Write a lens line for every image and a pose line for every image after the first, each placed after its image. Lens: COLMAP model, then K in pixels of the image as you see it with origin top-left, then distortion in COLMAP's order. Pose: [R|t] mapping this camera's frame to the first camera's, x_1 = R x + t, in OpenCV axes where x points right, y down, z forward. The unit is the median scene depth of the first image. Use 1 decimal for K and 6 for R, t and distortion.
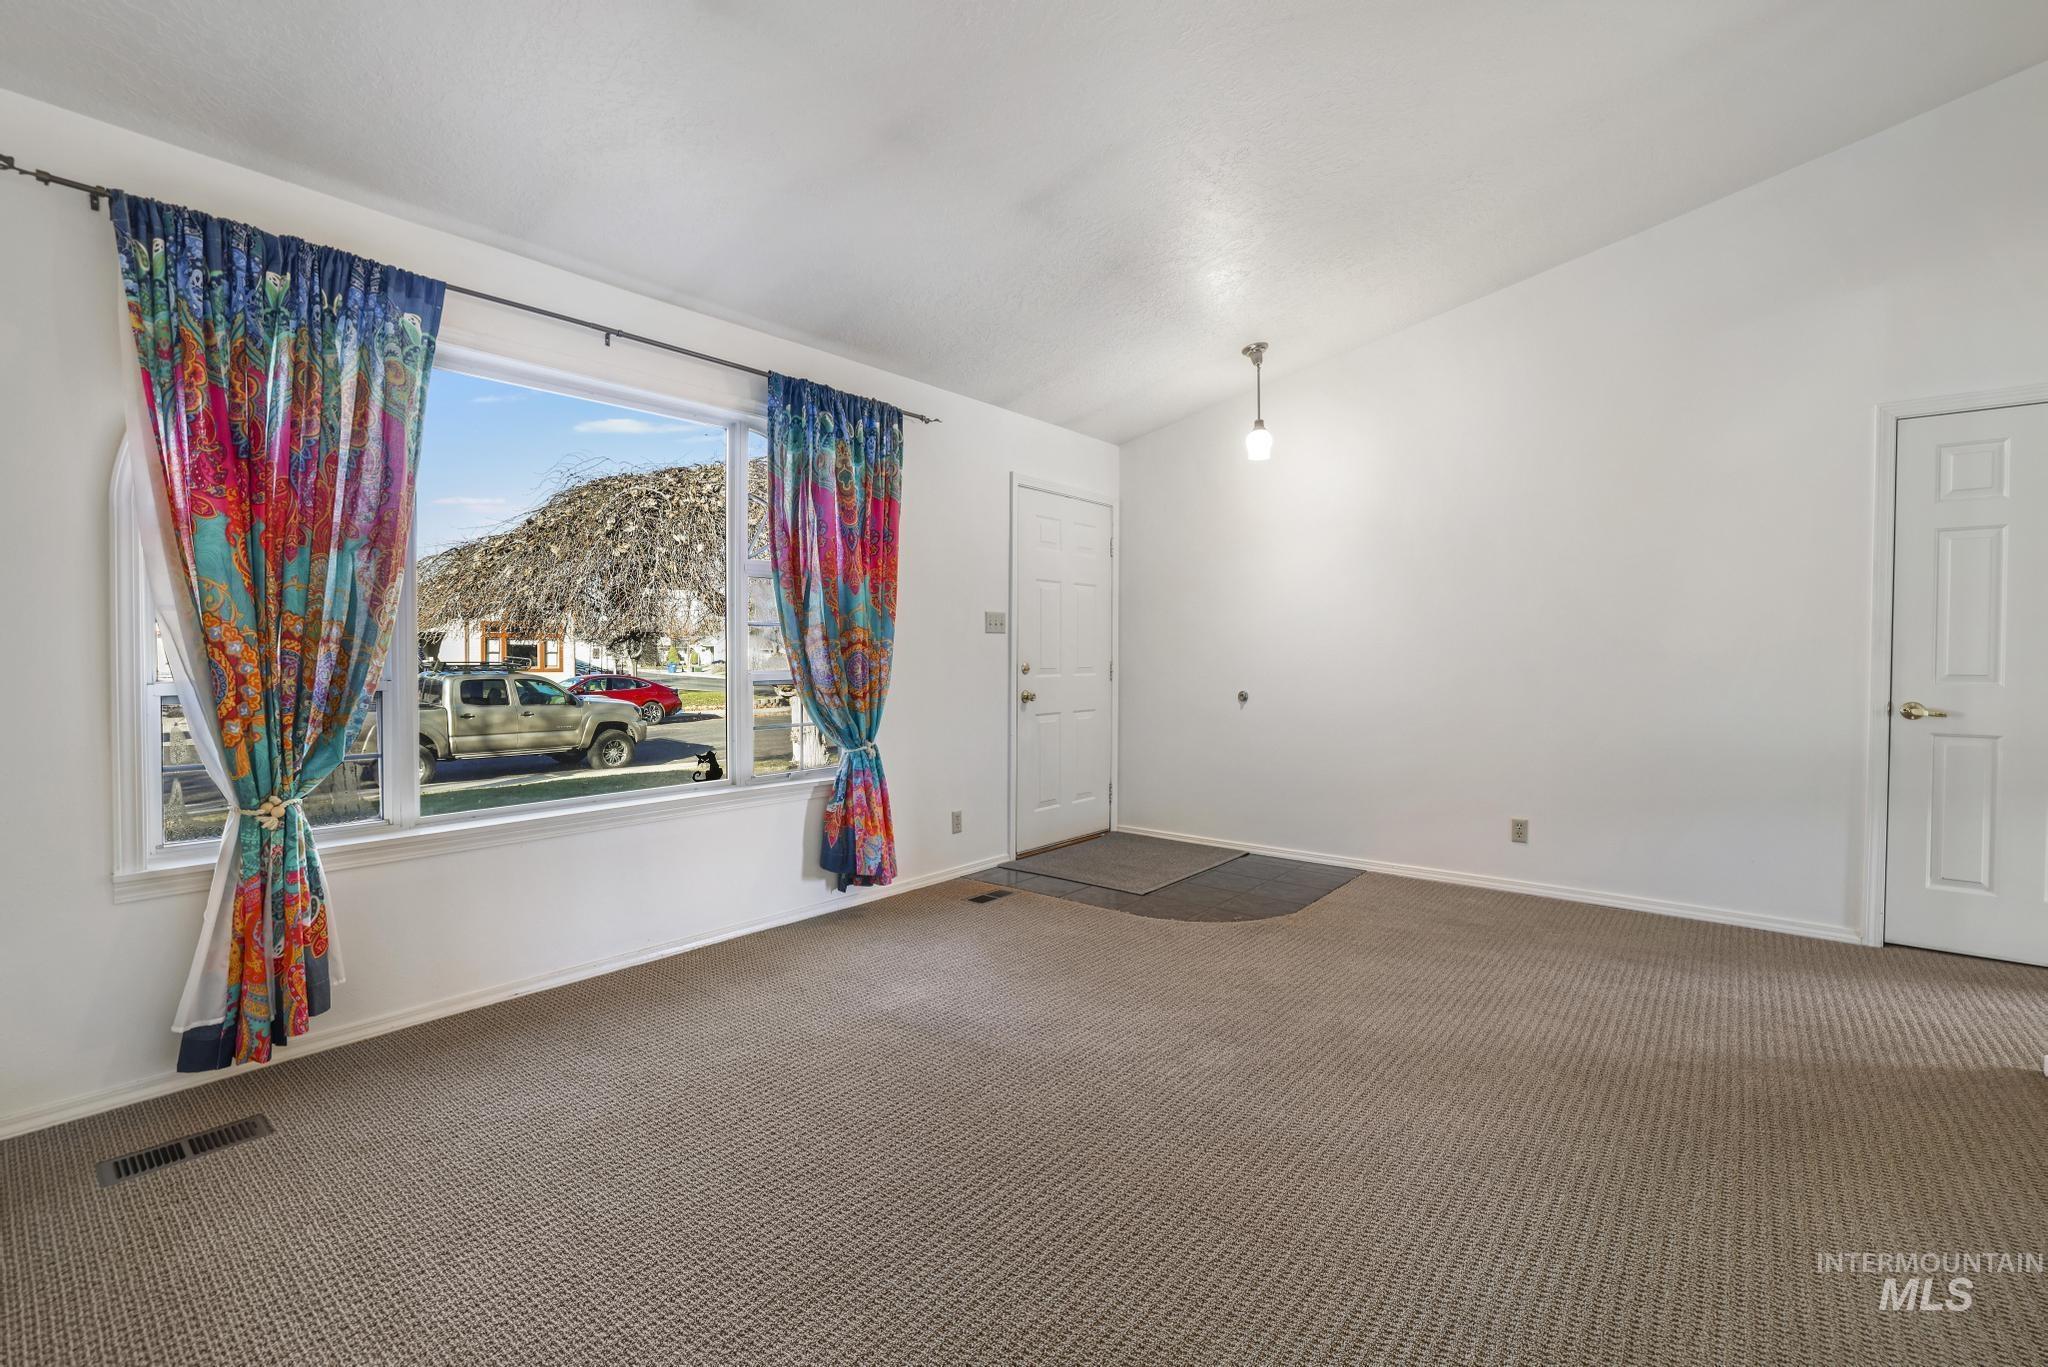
lens RADIAL K [[897.1, 0, 988.8], [0, 897.1, 659.4], [0, 0, 1]] dist [-0.046980, 0.016131]
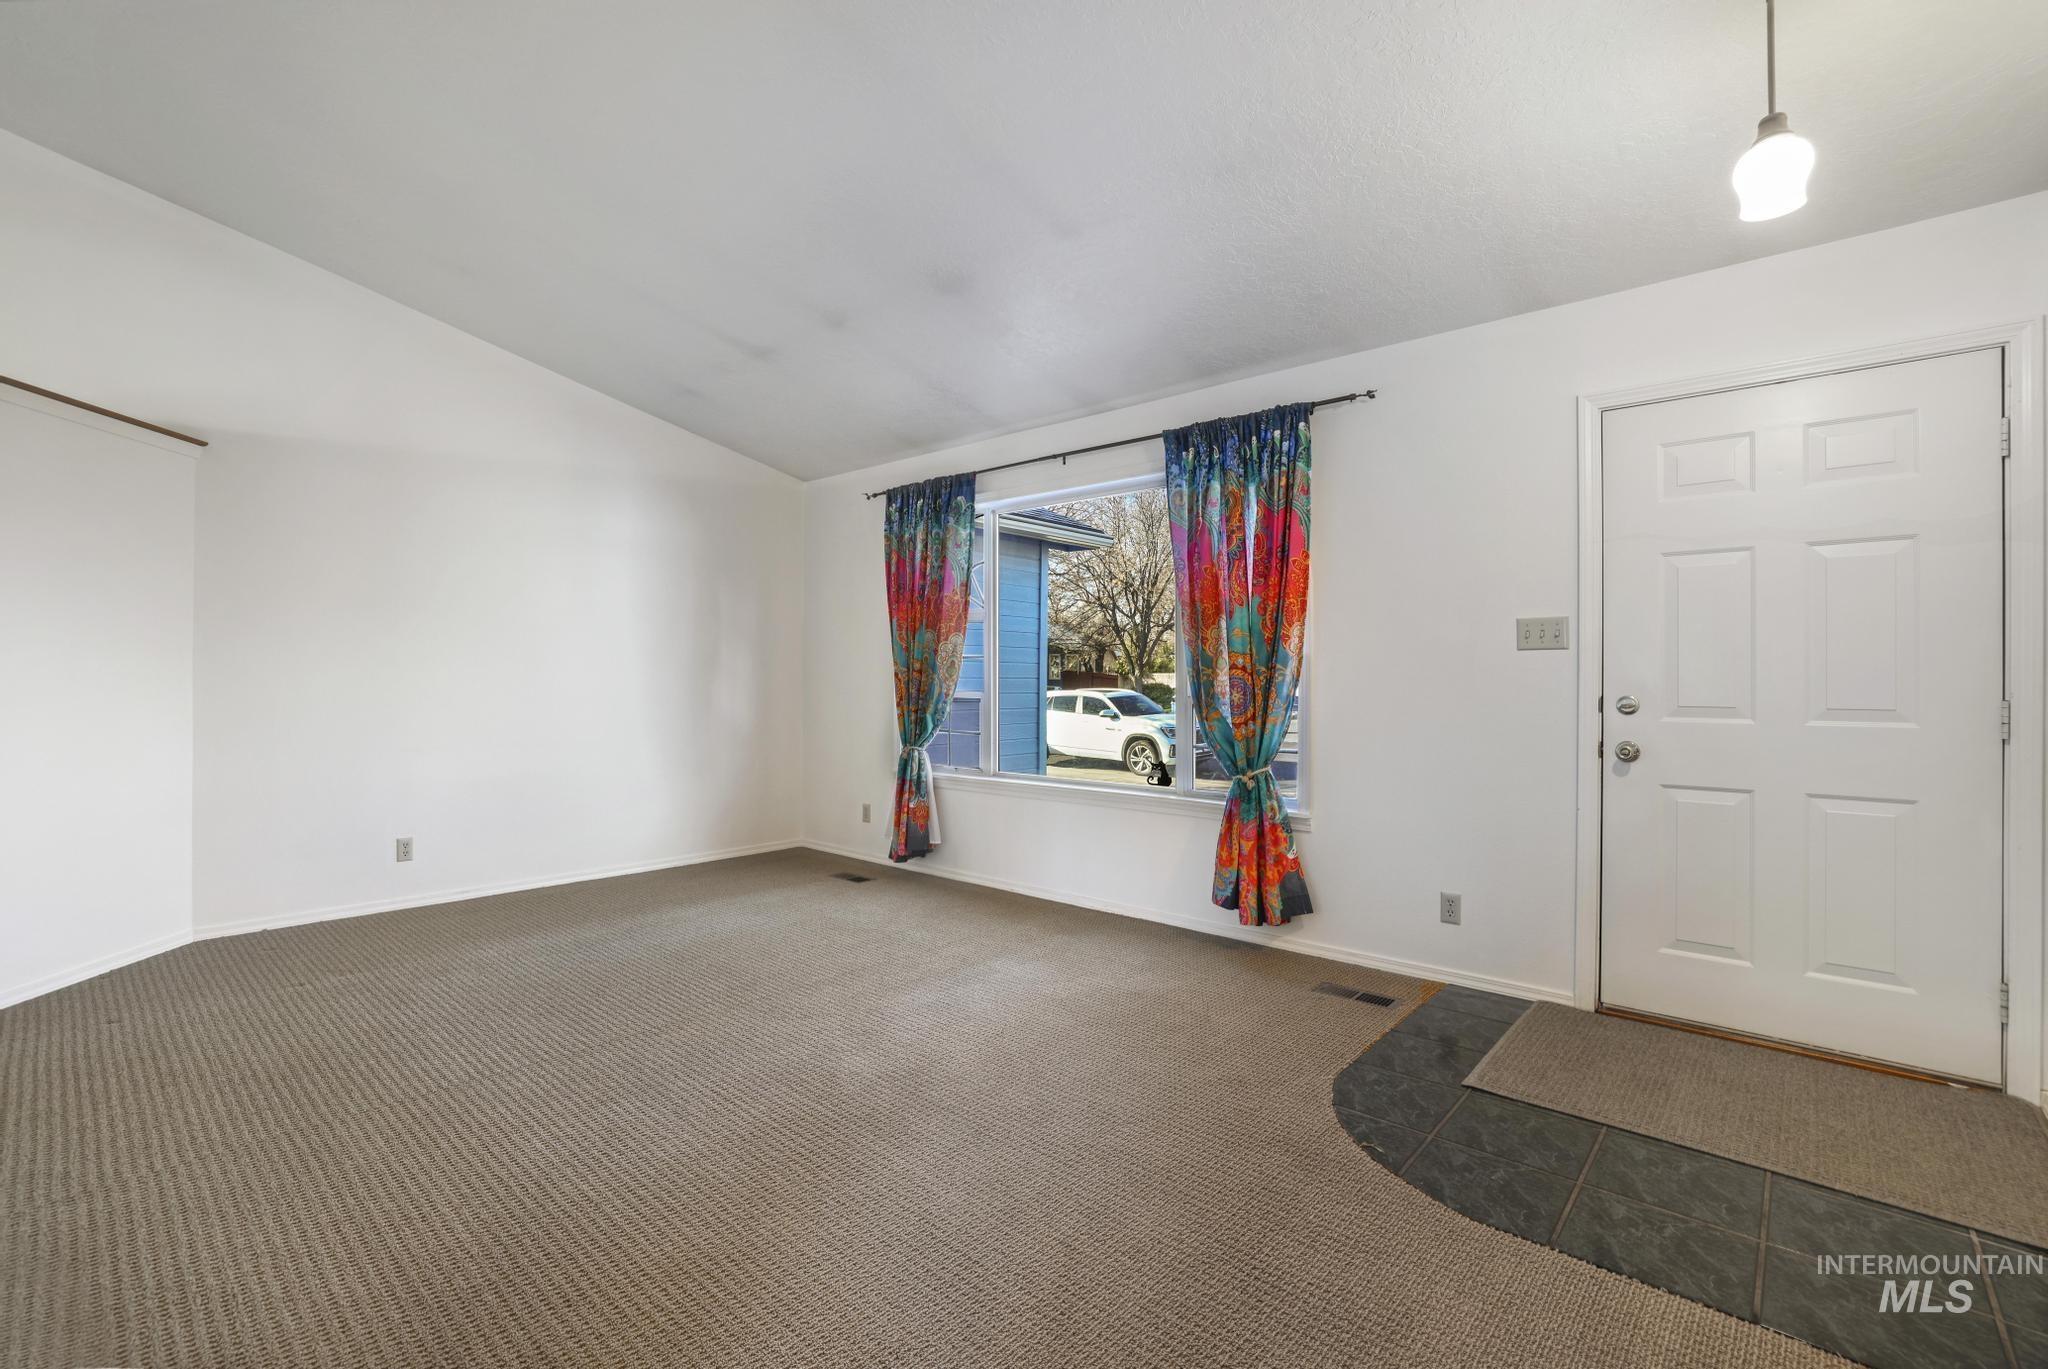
lens RADIAL K [[897.1, 0, 988.8], [0, 897.1, 660.4], [0, 0, 1]] dist [-0.046980, 0.016131]
pose [[-0.037187, -0.017081, -0.999162, 0.831371], [-0.009561, 0.999814, -0.016736, -0.008085], [0.999263, 0.008931, -0.037343, 0.757502]]
